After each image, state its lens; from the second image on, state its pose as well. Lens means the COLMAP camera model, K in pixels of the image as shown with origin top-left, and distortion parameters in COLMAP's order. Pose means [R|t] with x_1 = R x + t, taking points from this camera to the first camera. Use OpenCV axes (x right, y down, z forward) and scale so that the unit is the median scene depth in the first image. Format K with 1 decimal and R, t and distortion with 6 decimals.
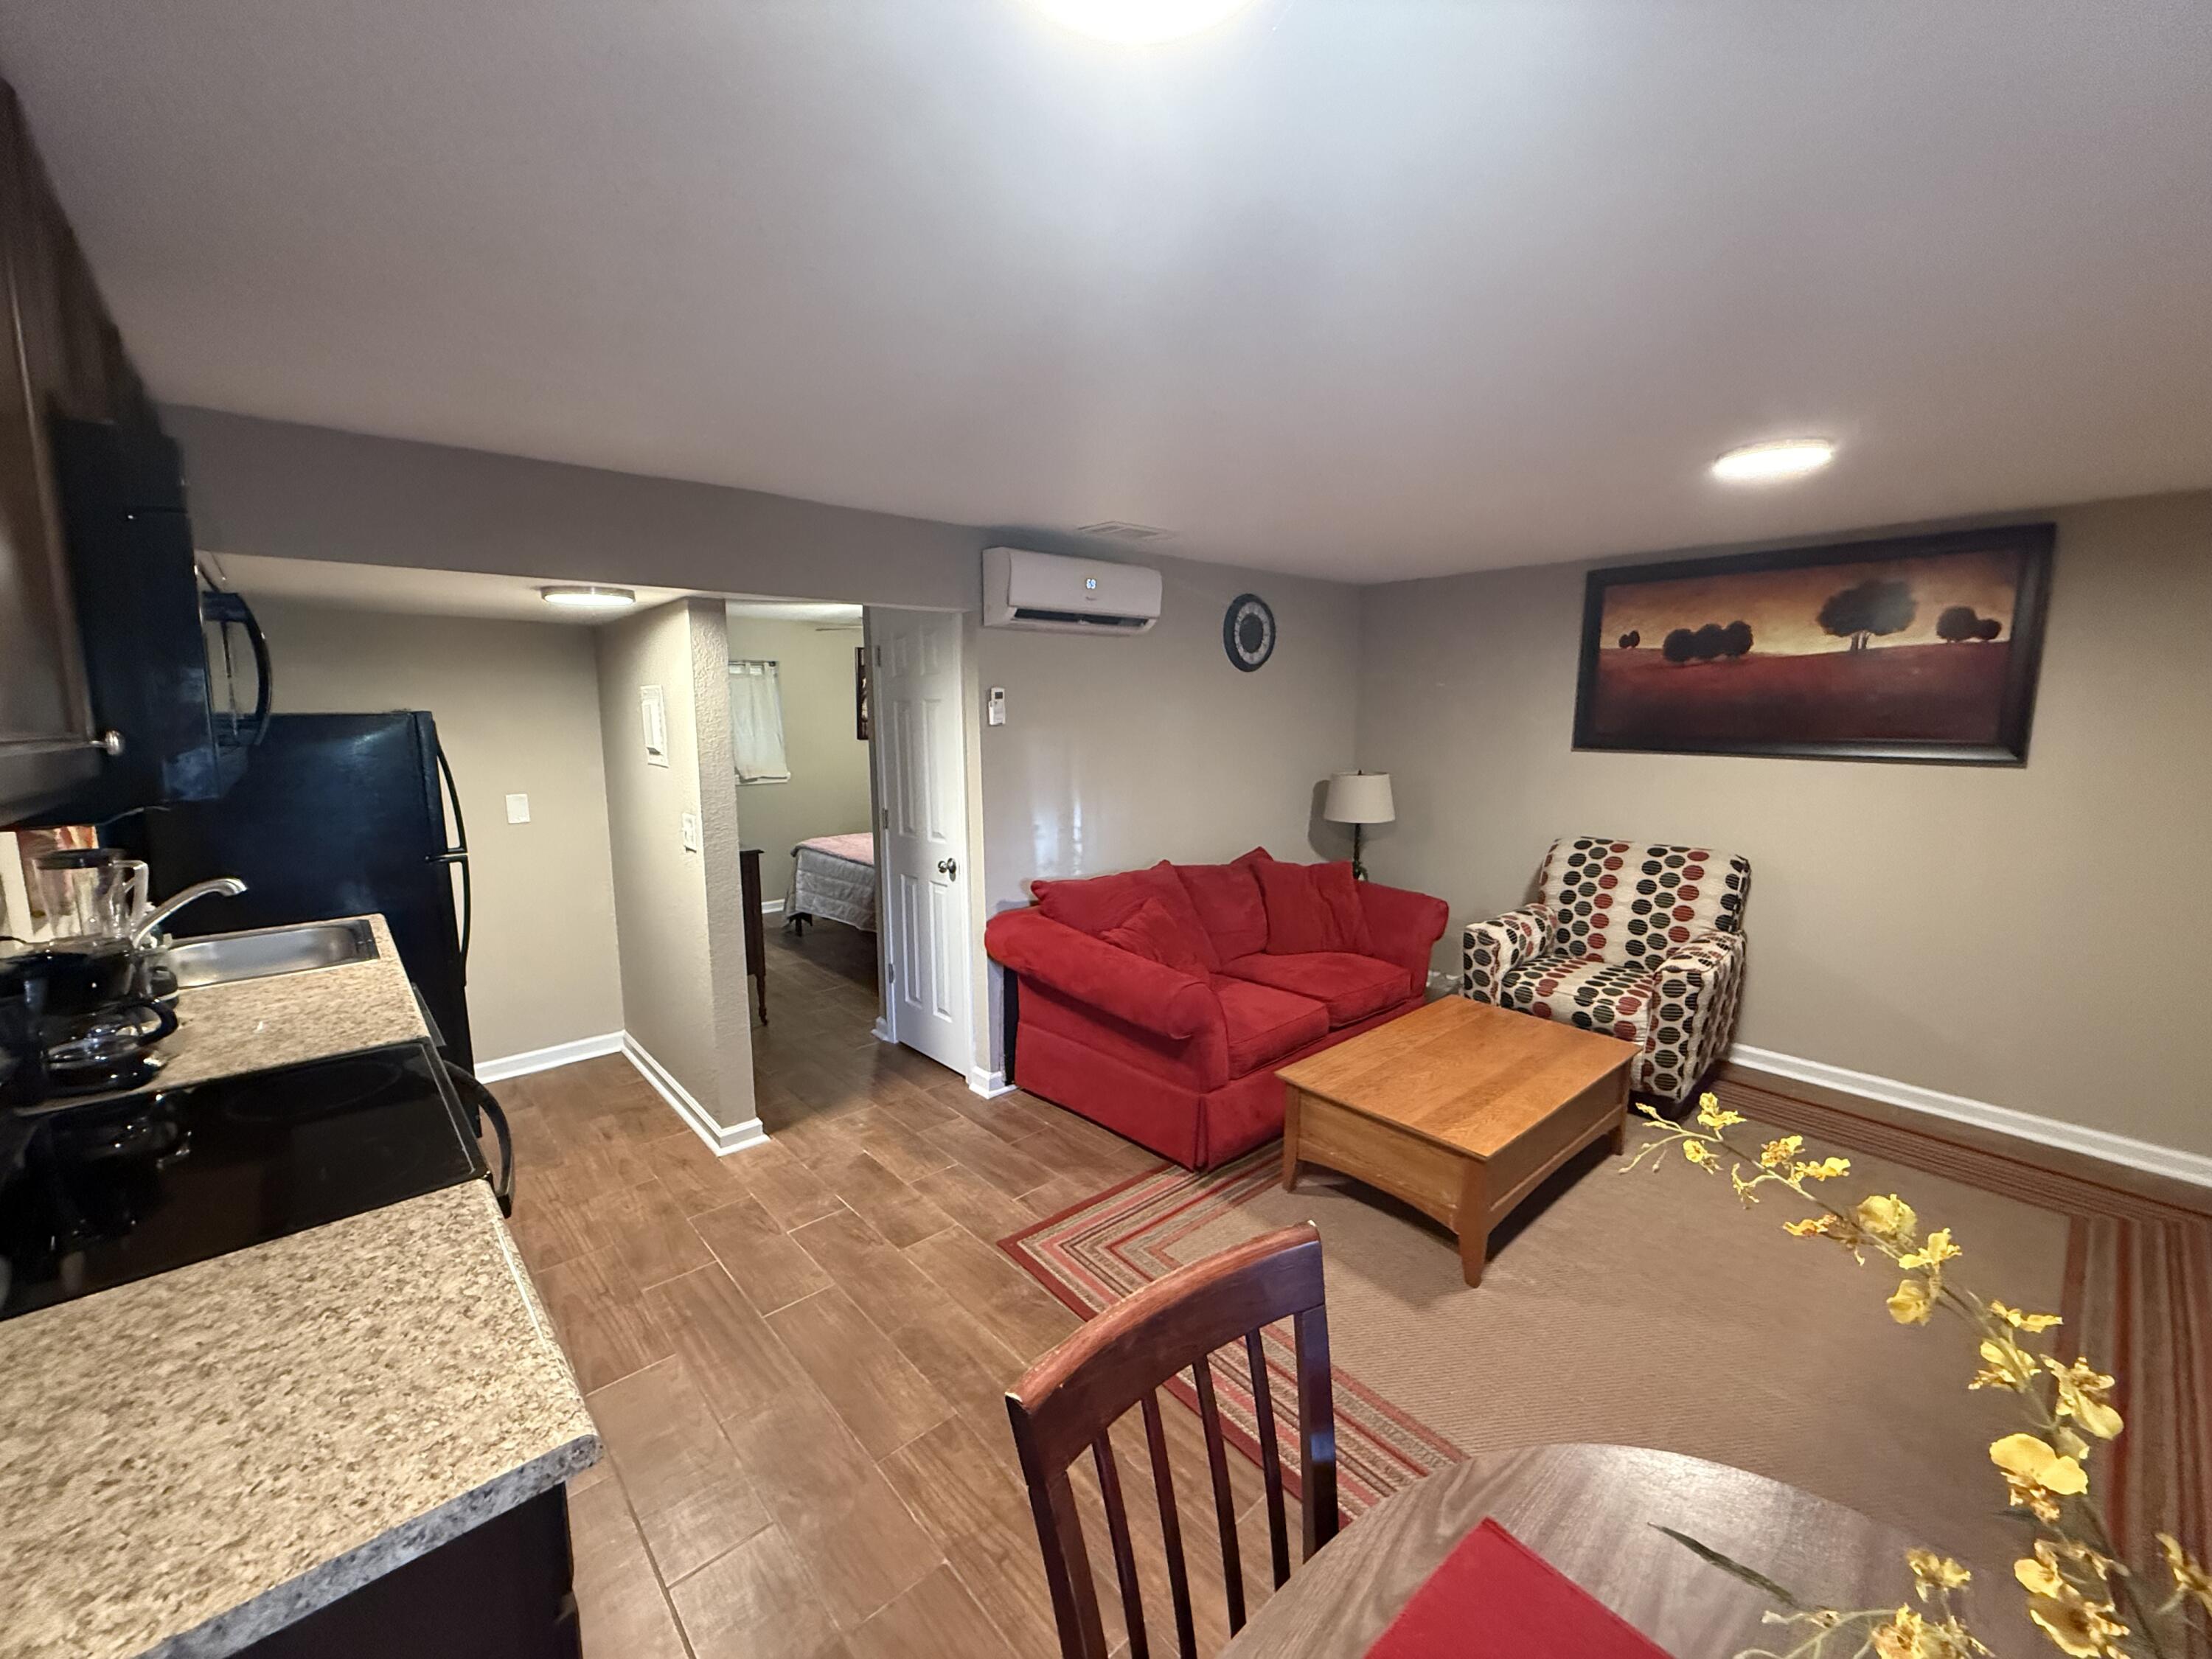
lens RADIAL K [[879.4, 0, 1101.8], [0, 879.4, 827.8], [0, 0, 1]] dist [0.000279, 0.000129]
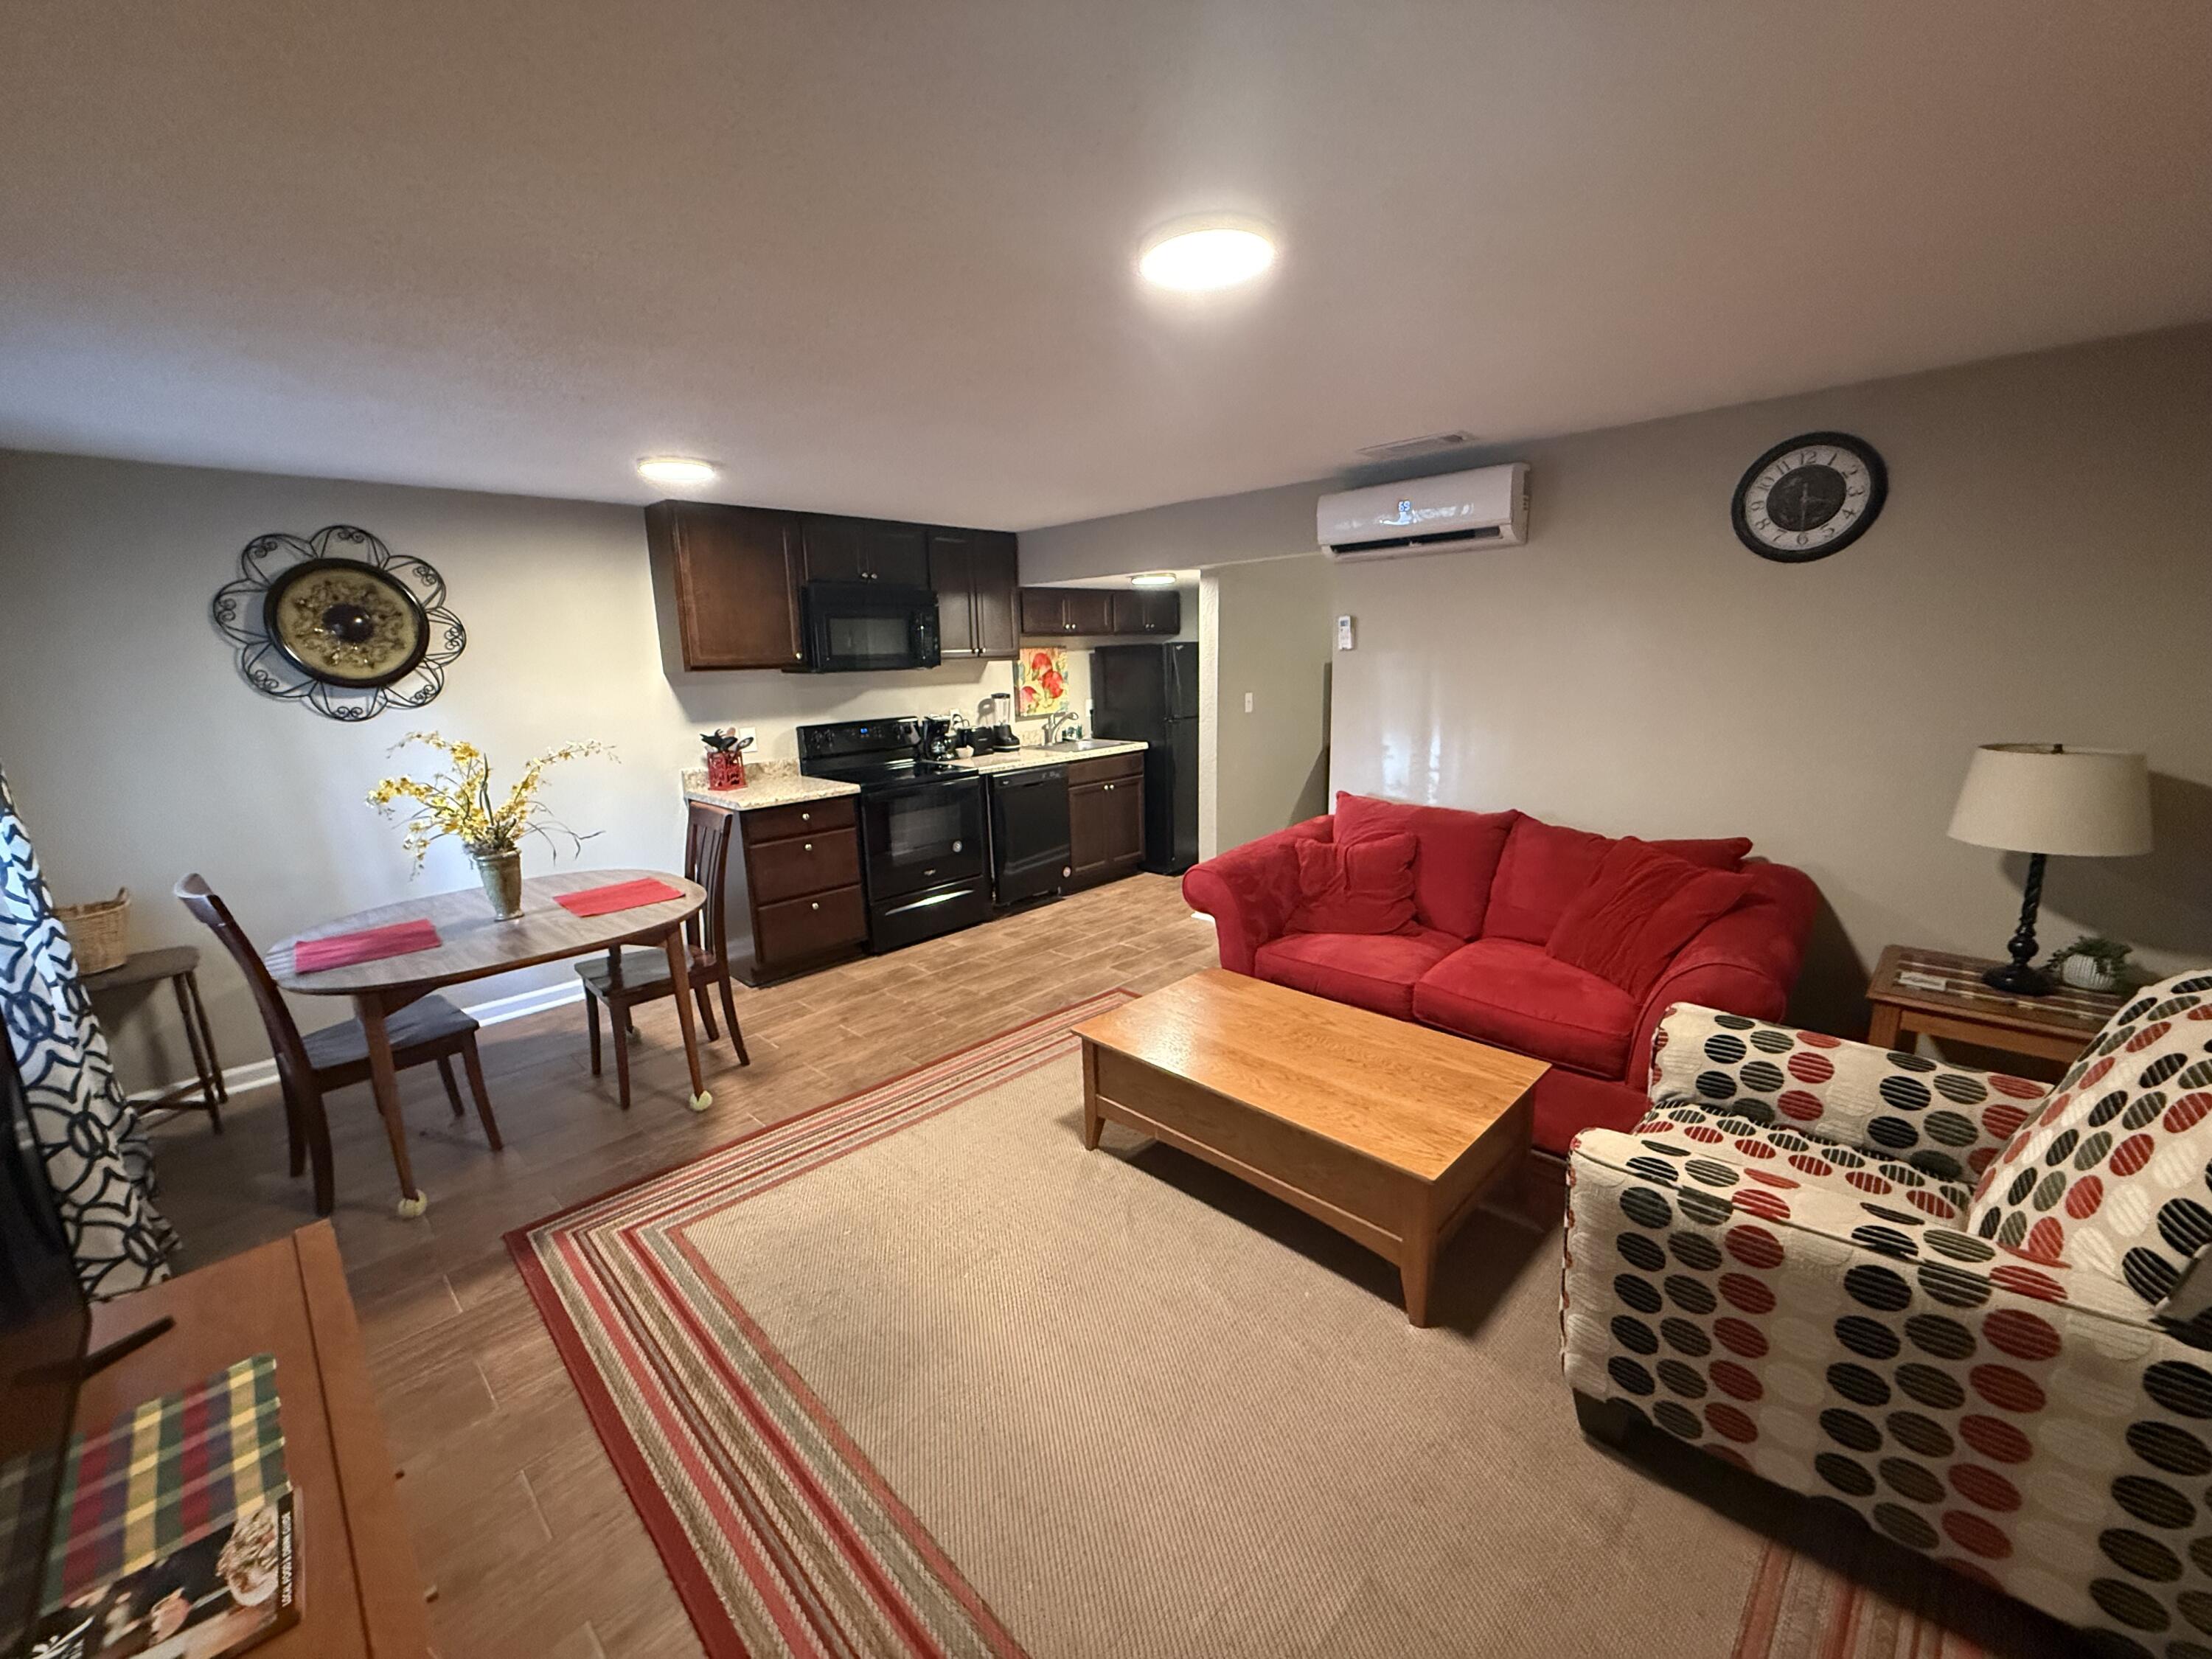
lens RADIAL K [[879.4, 0, 1101.8], [0, 879.4, 827.8], [0, 0, 1]] dist [0.000279, 0.000129]
pose [[0.063598, 0.198077, -0.978121, 0.970647], [-0.111815, 0.975348, 0.190245, -0.070052], [0.991692, 0.097269, 0.084178, 0.586014]]
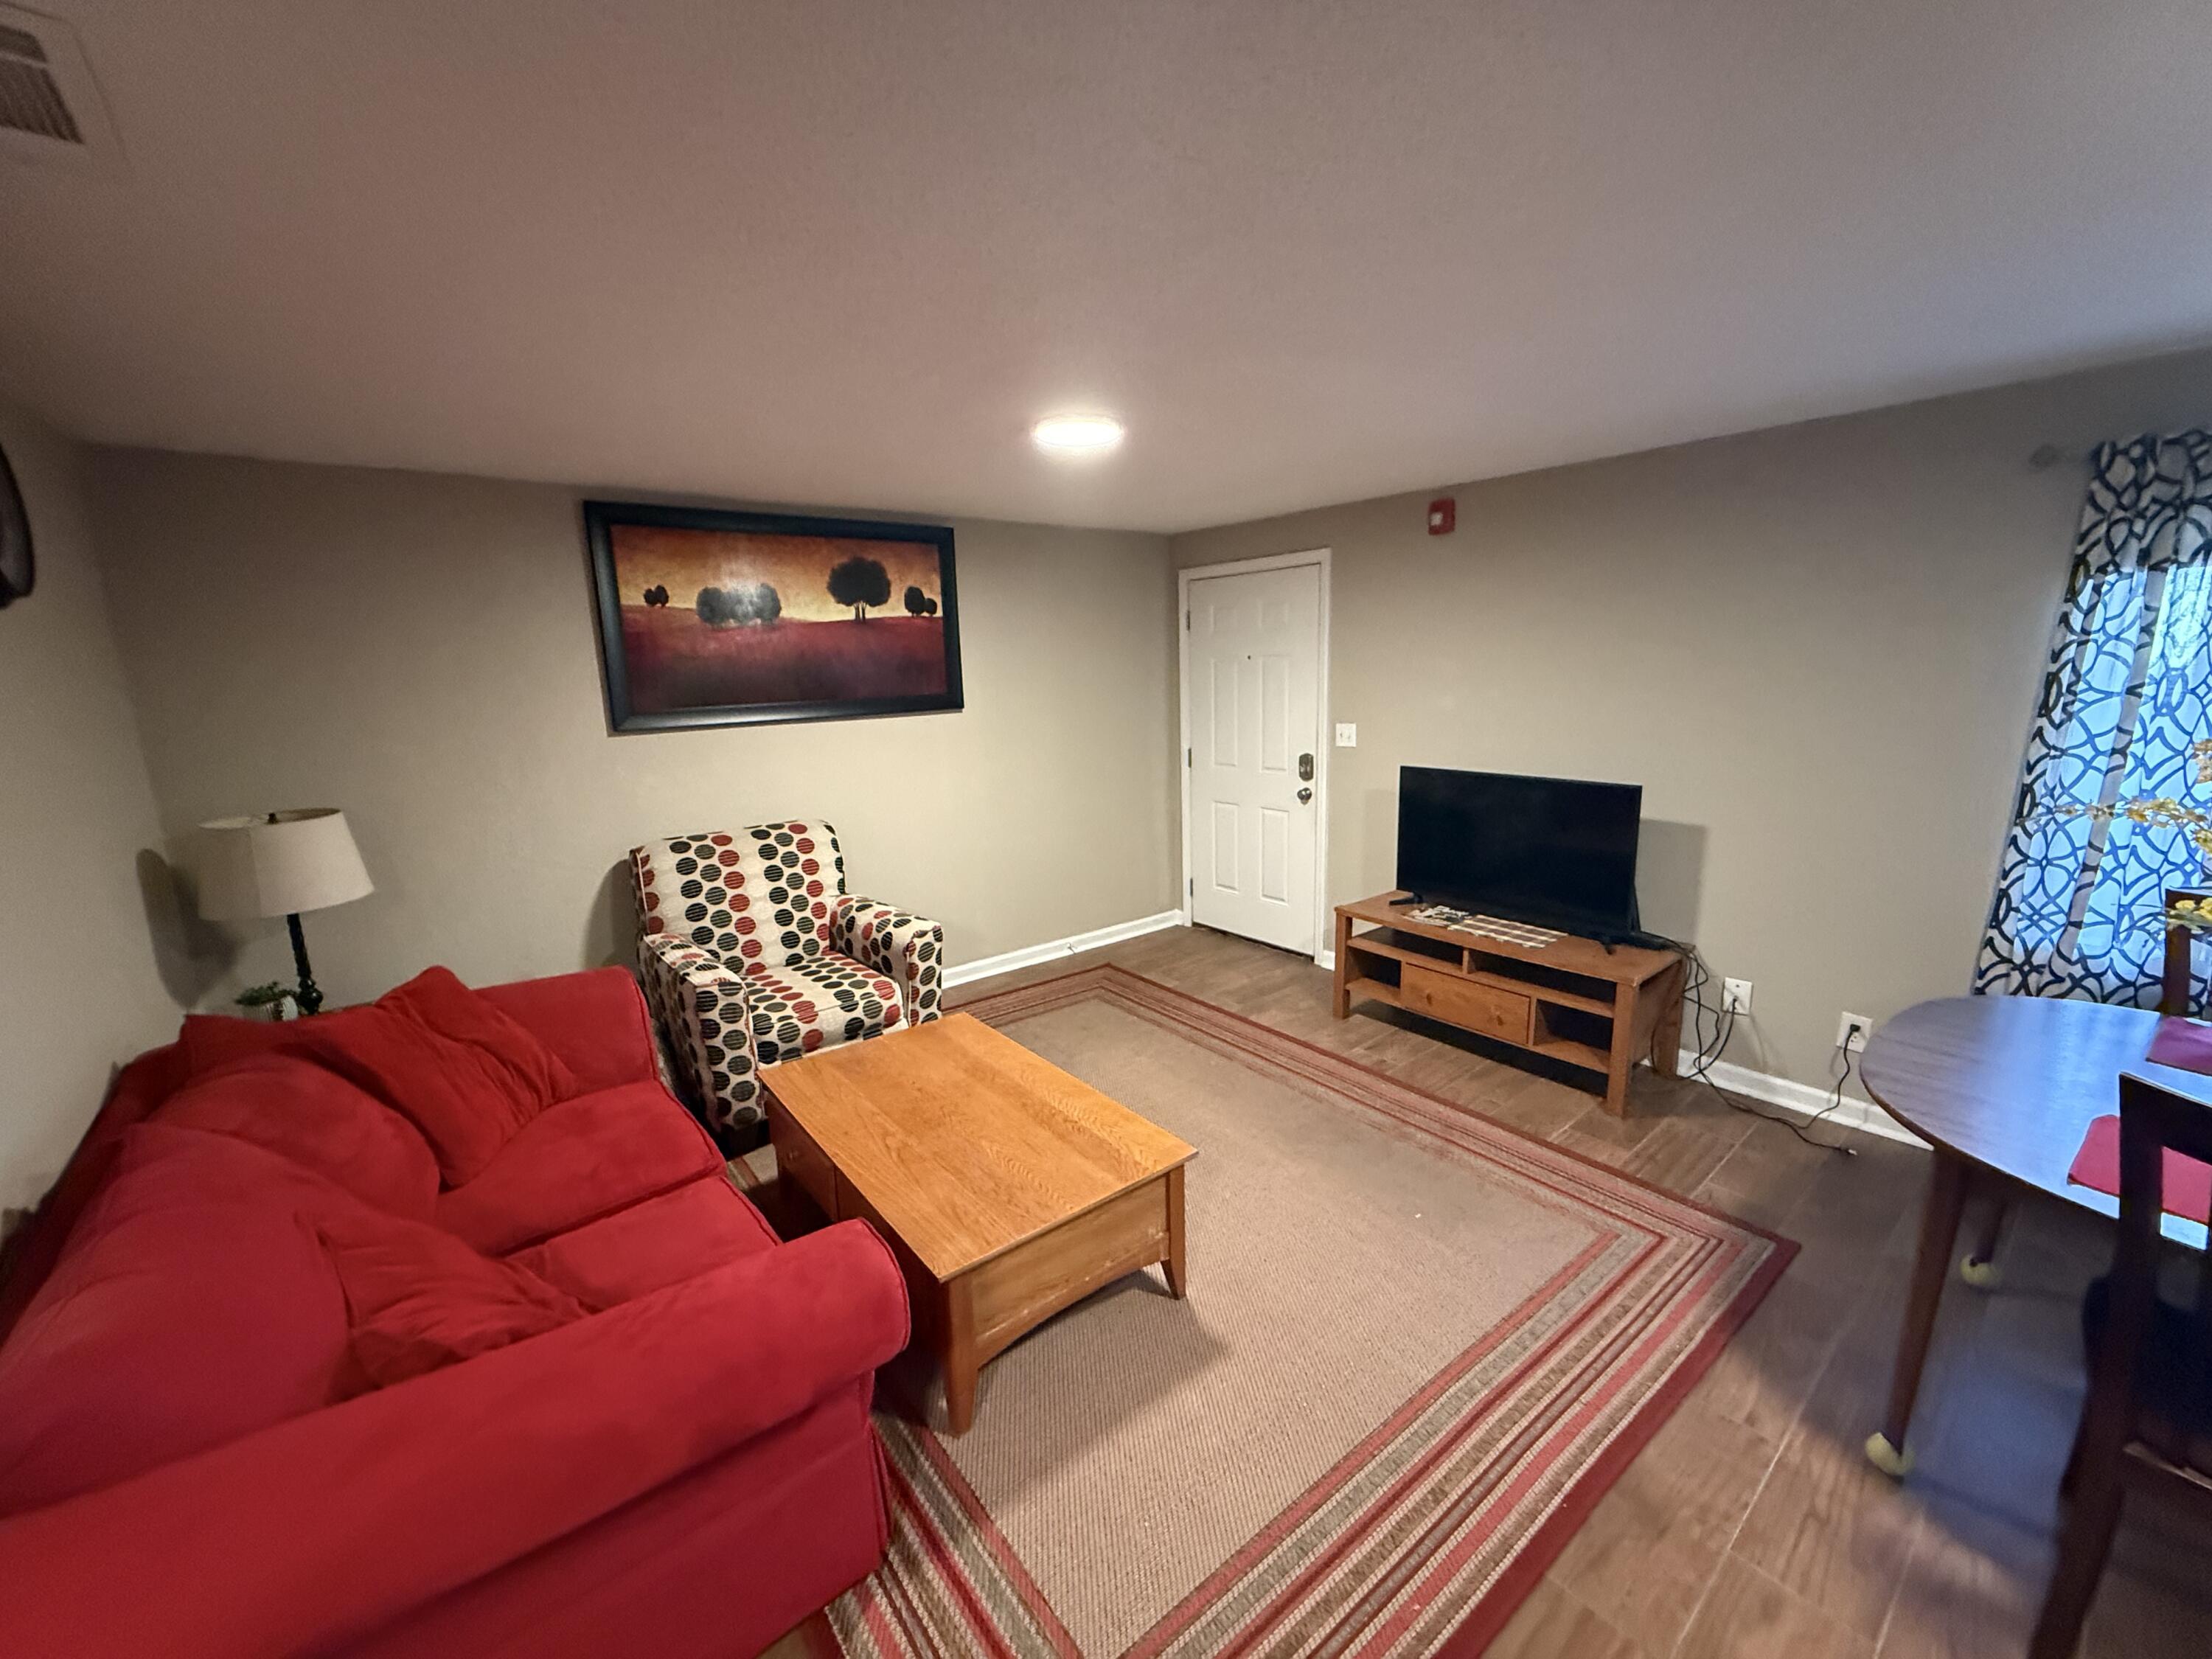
lens RADIAL K [[879.4, 0, 1101.8], [0, 879.4, 827.8], [0, 0, 1]] dist [0.000279, 0.000129]
pose [[0.060045, -0.184926, 0.980916, -0.256302], [0.173383, 0.969684, 0.172195, -0.080400], [-0.983022, 0.159735, 0.090288, 0.613113]]
